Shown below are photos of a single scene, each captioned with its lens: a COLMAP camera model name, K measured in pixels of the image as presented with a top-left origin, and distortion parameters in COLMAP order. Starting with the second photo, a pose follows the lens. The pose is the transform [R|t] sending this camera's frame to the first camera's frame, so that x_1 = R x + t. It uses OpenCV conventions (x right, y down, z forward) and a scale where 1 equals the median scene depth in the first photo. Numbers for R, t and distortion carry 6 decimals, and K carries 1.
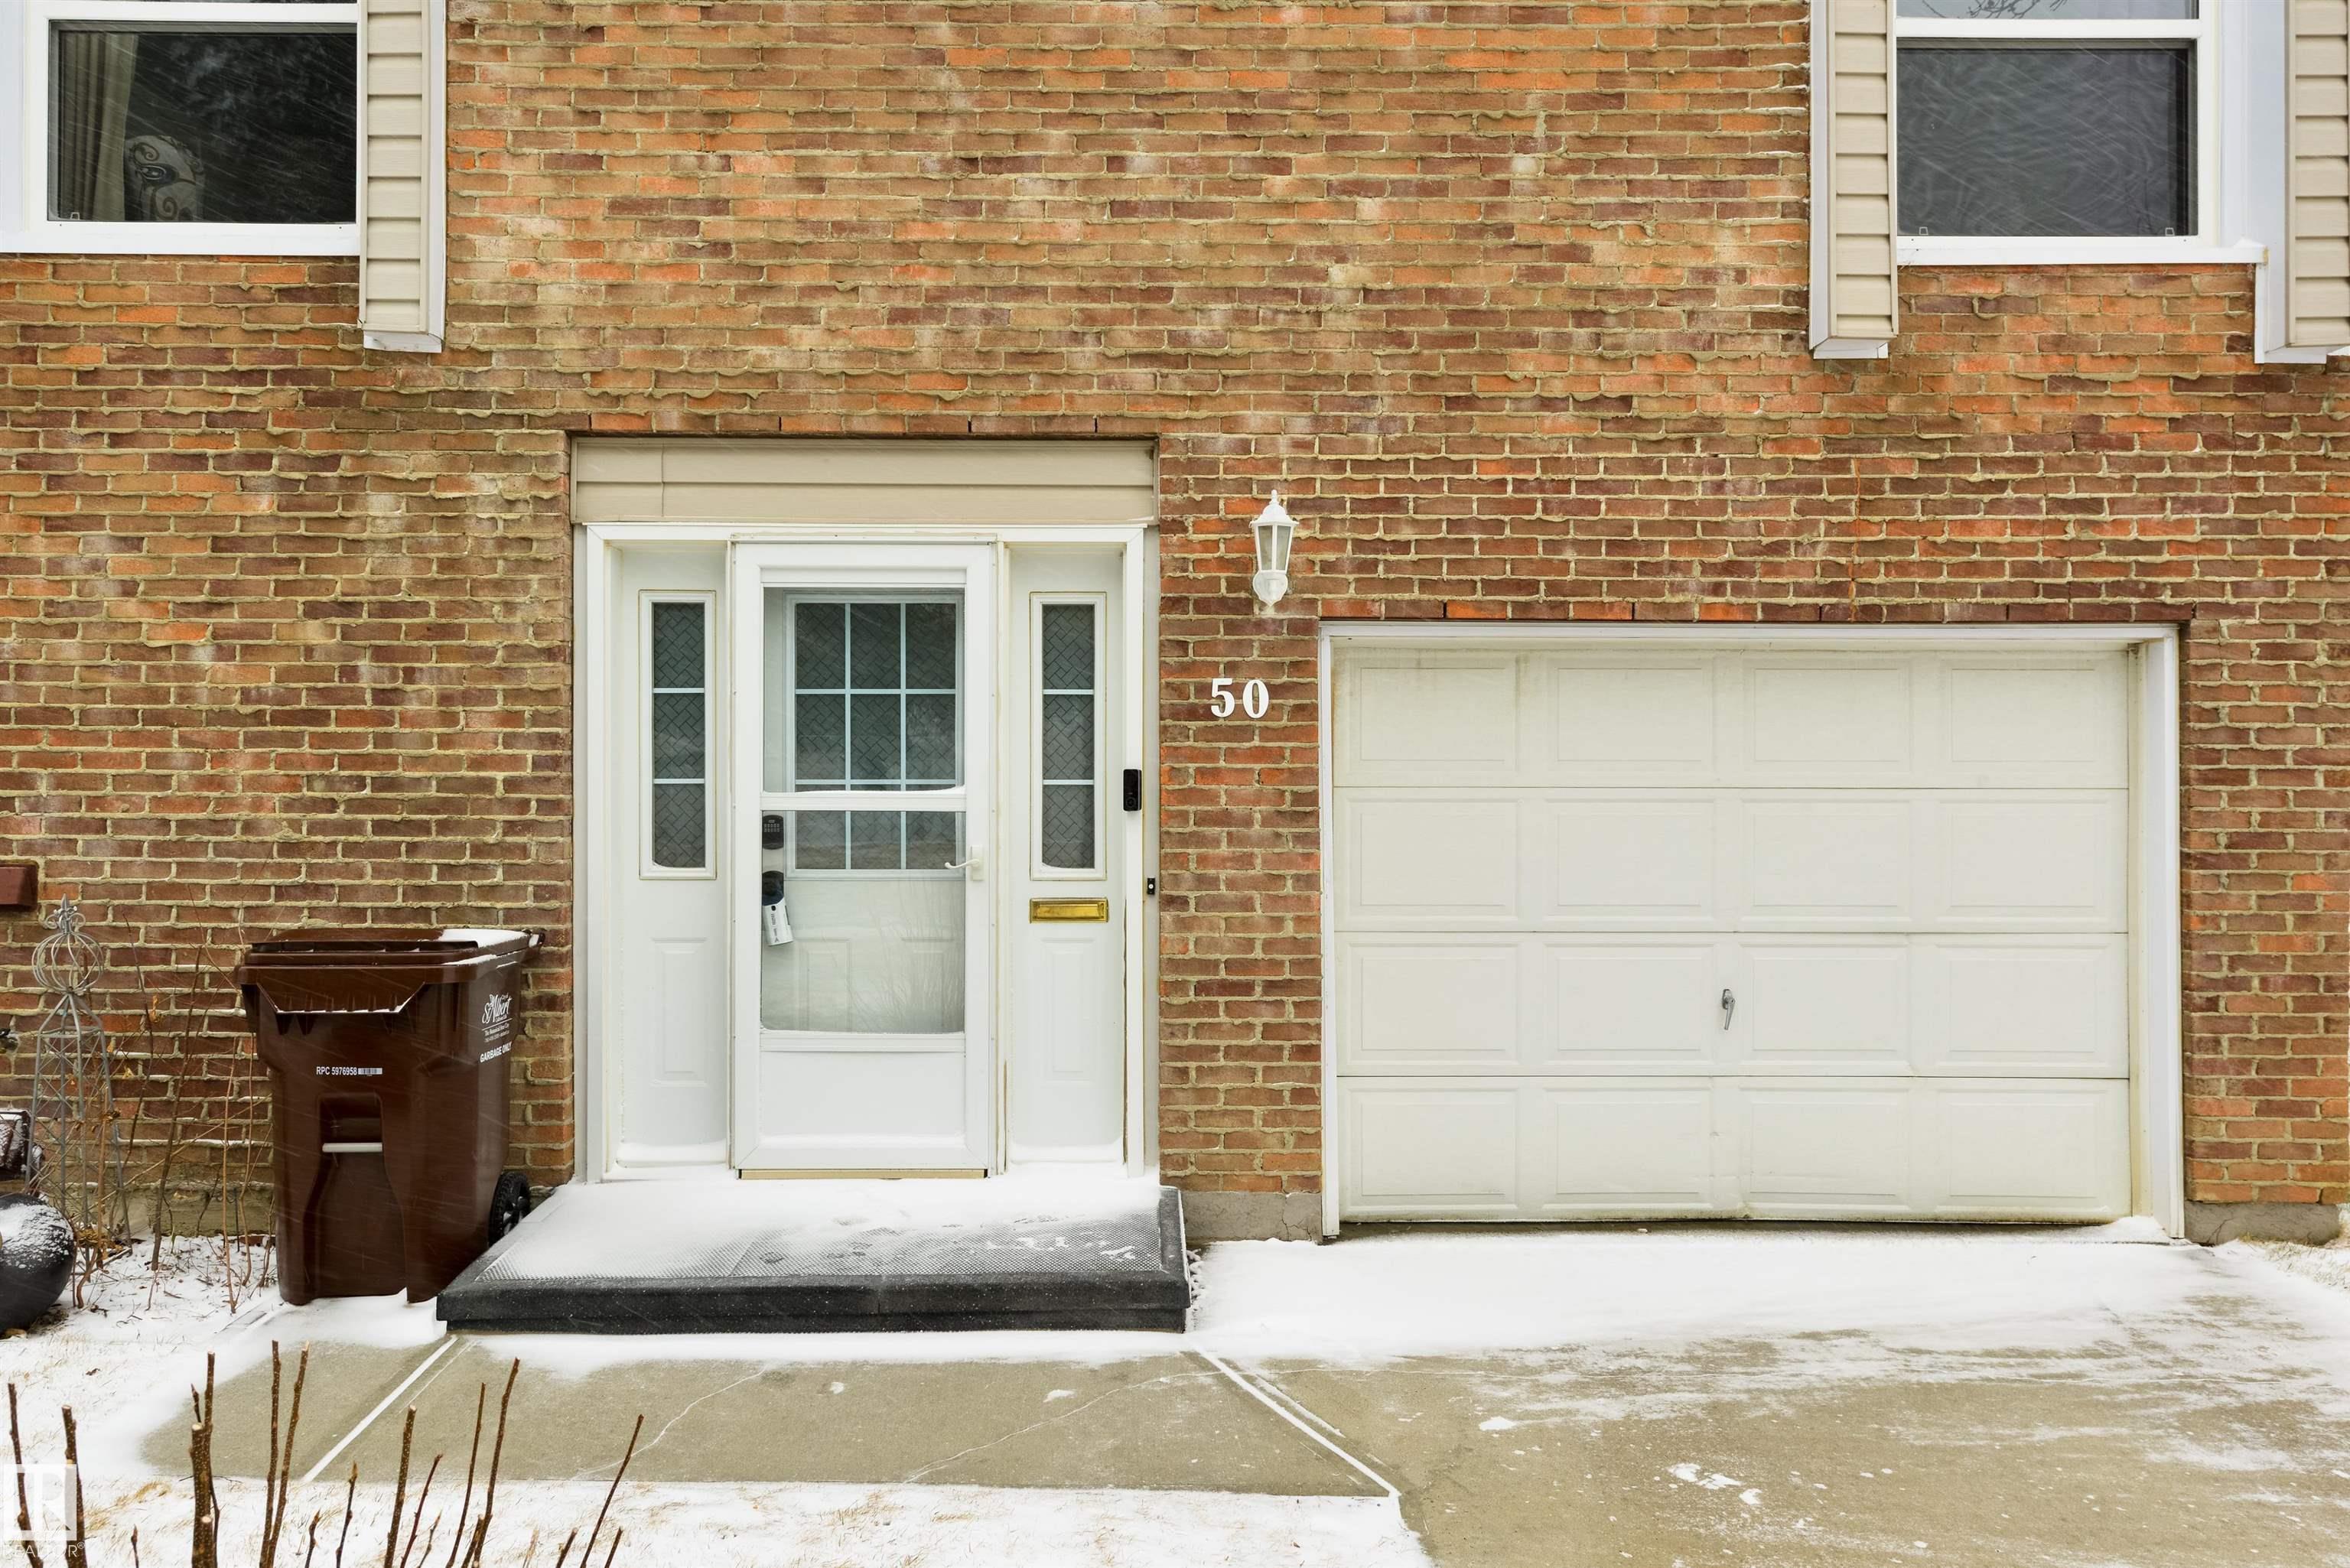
lens RADIAL K [[1651.0, 0, 1173.8], [0, 1651.0, 788.2], [0, 0, 1]] dist [0.005062, -0.004627]
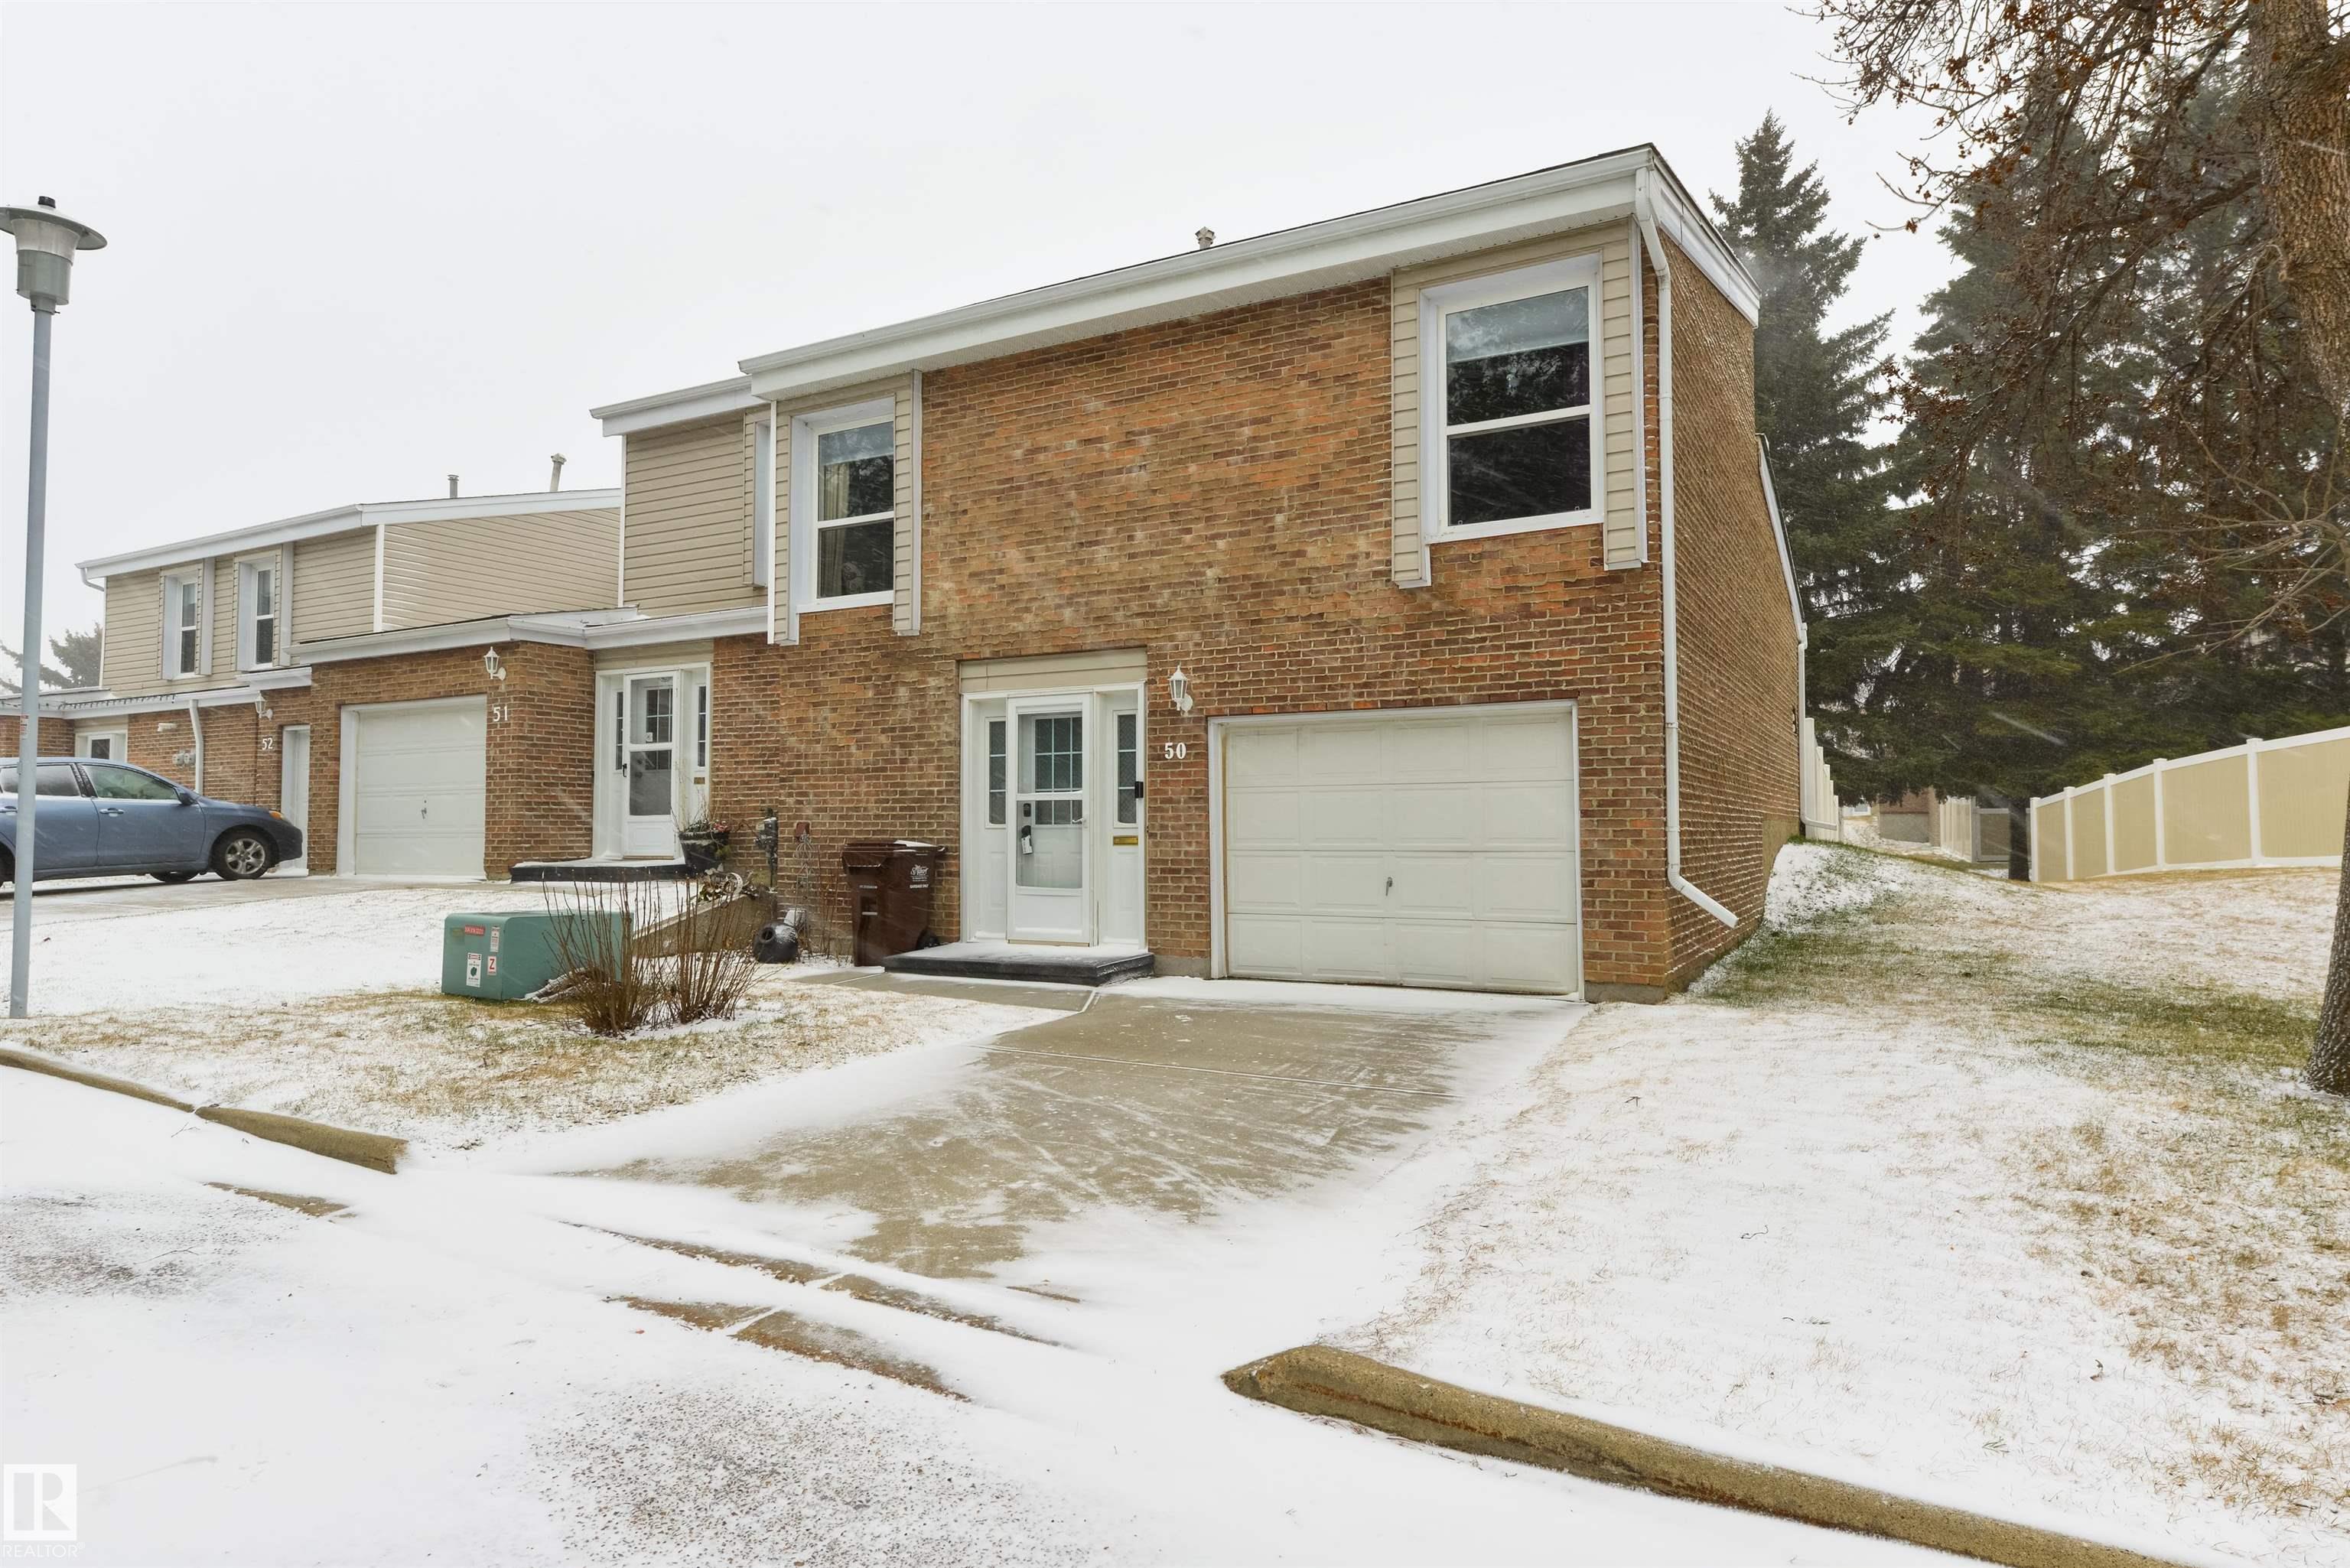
lens RADIAL K [[1355.7, 0, 1177.2], [0, 1355.7, 783.1], [0, 0, 1]] dist [0.000373, 0.000073]
pose [[0.866643, -0.023020, -0.498397, 1.029580], [0.001220, 0.999030, -0.044022, 0.080059], [0.498927, 0.037543, 0.865830, -0.714651]]
